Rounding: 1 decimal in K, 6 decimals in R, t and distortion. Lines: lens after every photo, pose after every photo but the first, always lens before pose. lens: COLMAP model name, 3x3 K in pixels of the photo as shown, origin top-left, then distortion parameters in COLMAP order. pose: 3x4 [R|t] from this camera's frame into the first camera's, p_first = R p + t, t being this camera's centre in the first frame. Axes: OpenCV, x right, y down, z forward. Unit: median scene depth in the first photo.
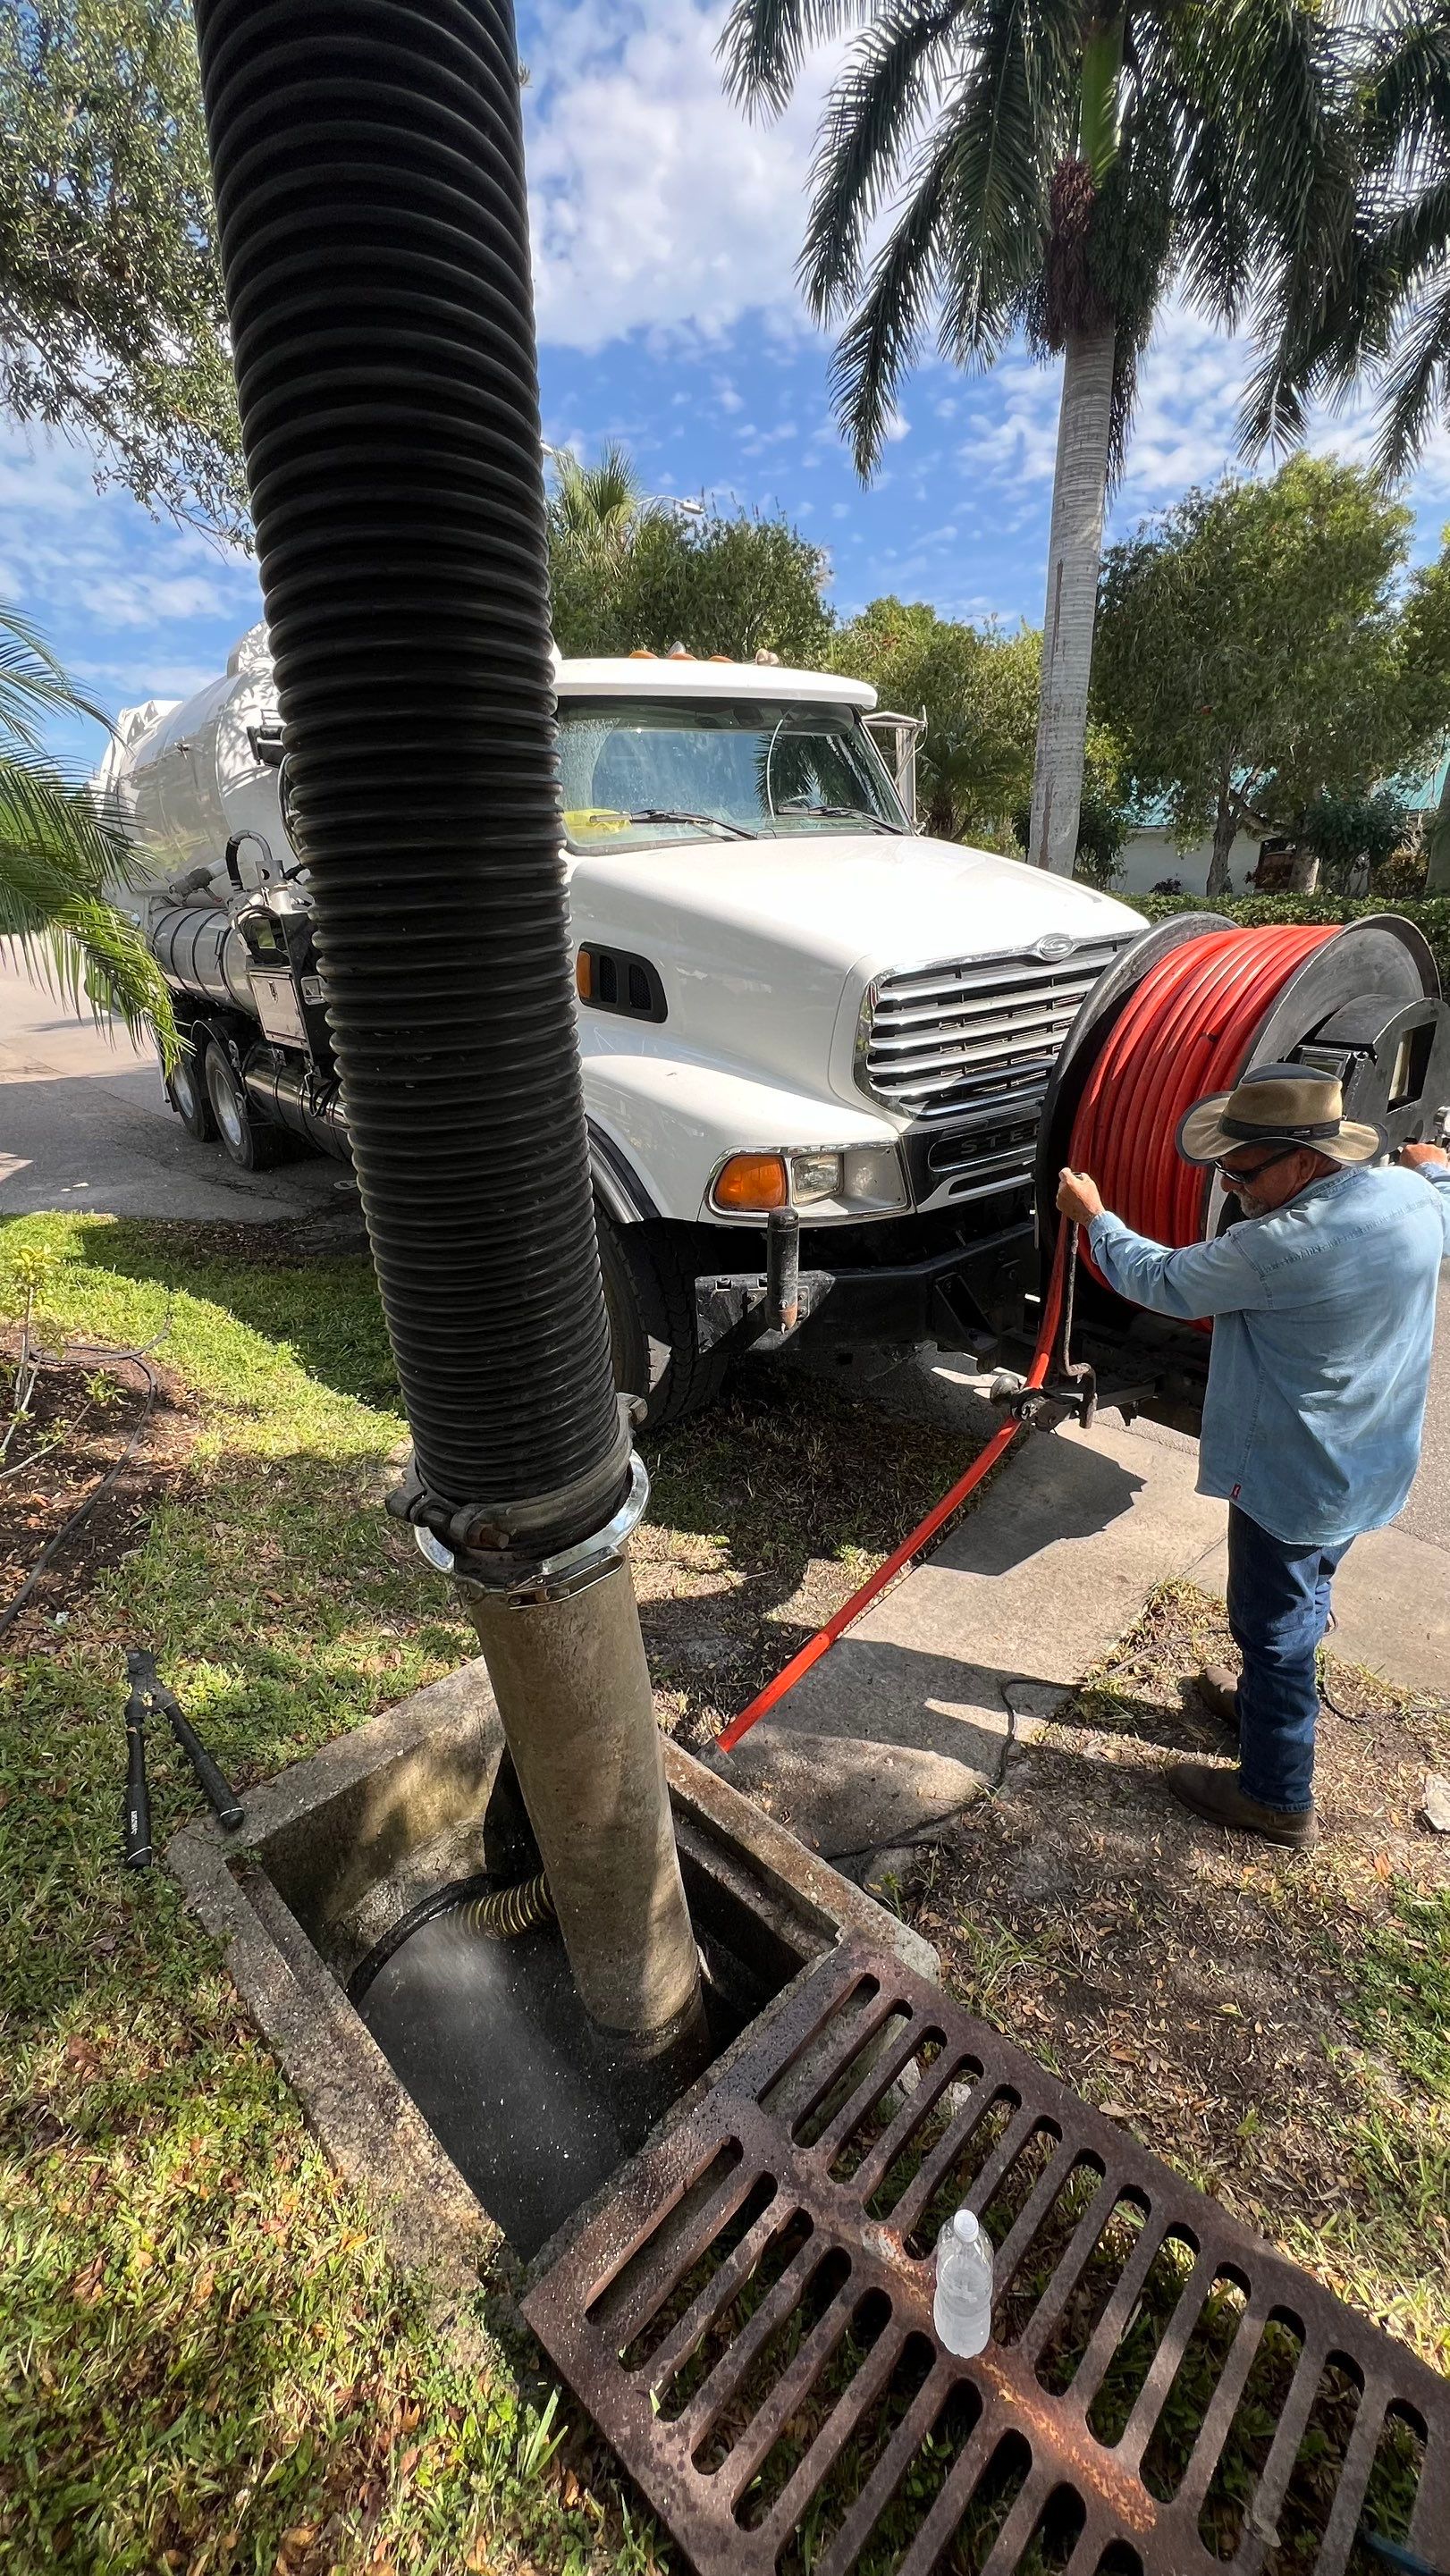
lens RADIAL K [[1037.2, 0, 731.7], [0, 1037.2, 1281.8], [0, 0, 1]] dist [-0.002033, 0.000582]
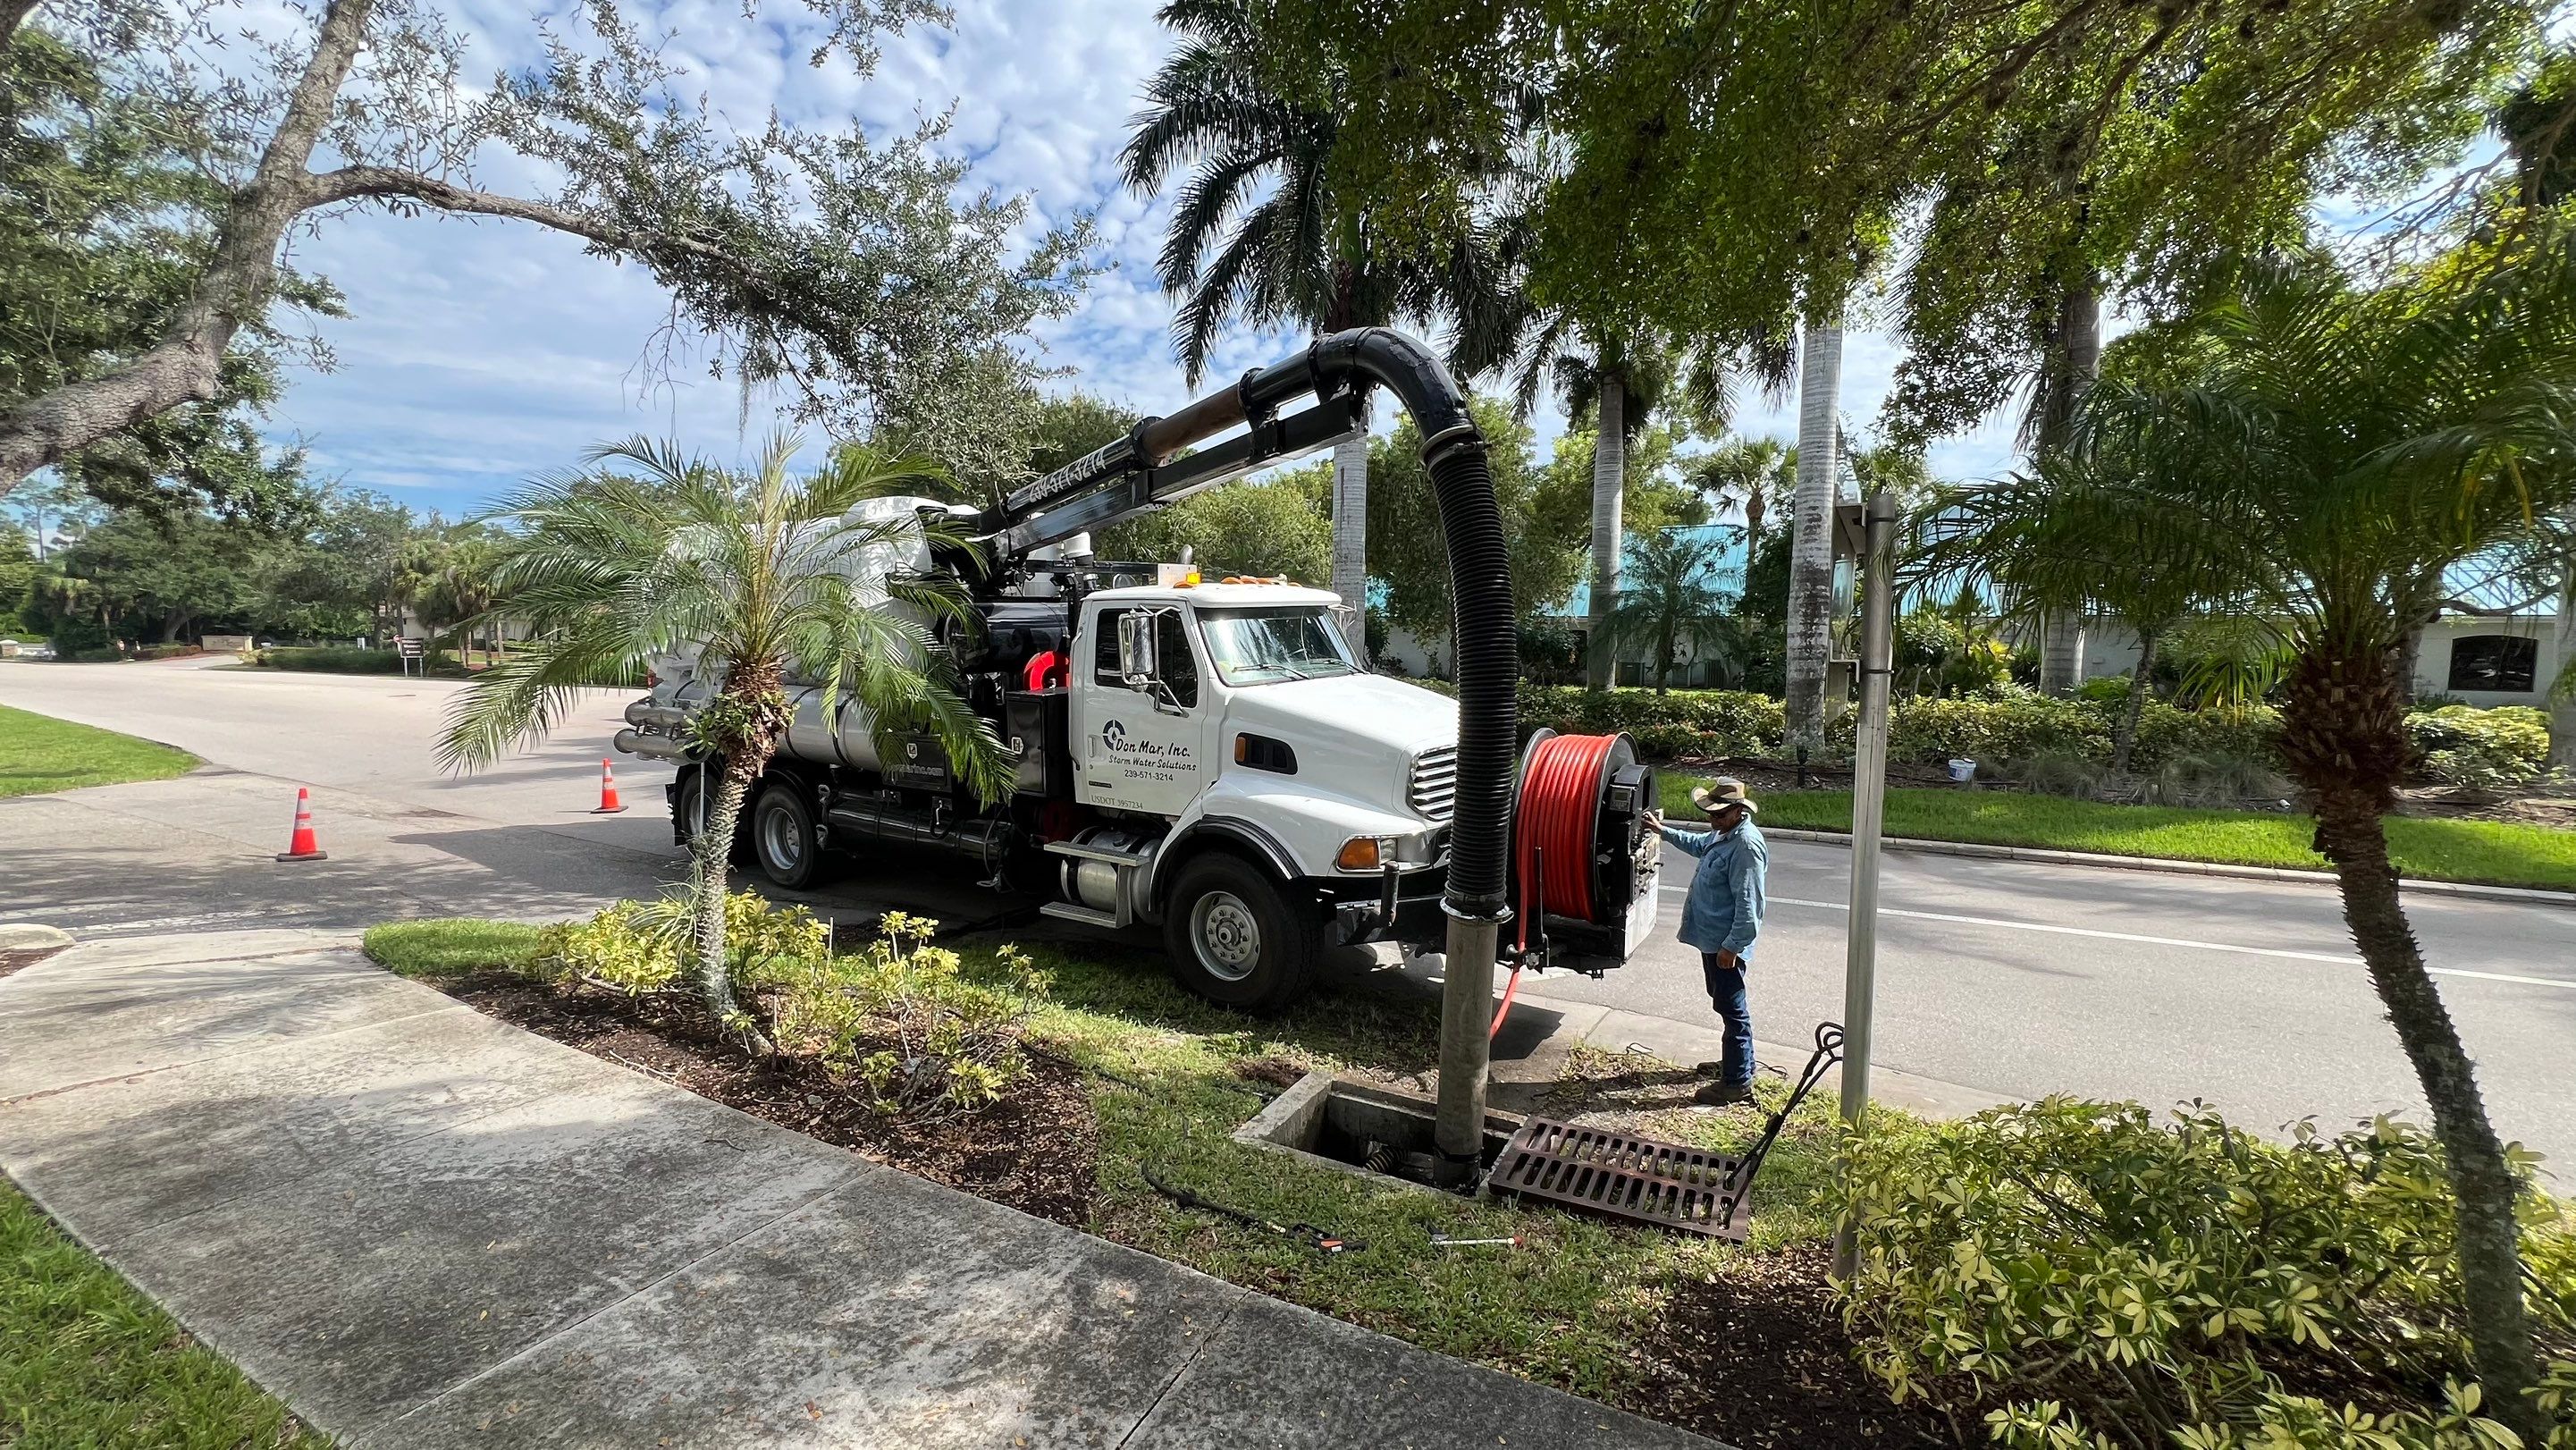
lens RADIAL K [[1037.2, 0, 1292.9], [0, 1037.2, 730.8], [0, 0, 1]] dist [-0.002033, 0.000582]
pose [[0.952444, 0.010405, 0.304536, -0.544287], [0.074073, 0.961532, -0.264518, 0.147188], [-0.295573, 0.274497, 0.915034, -0.645277]]
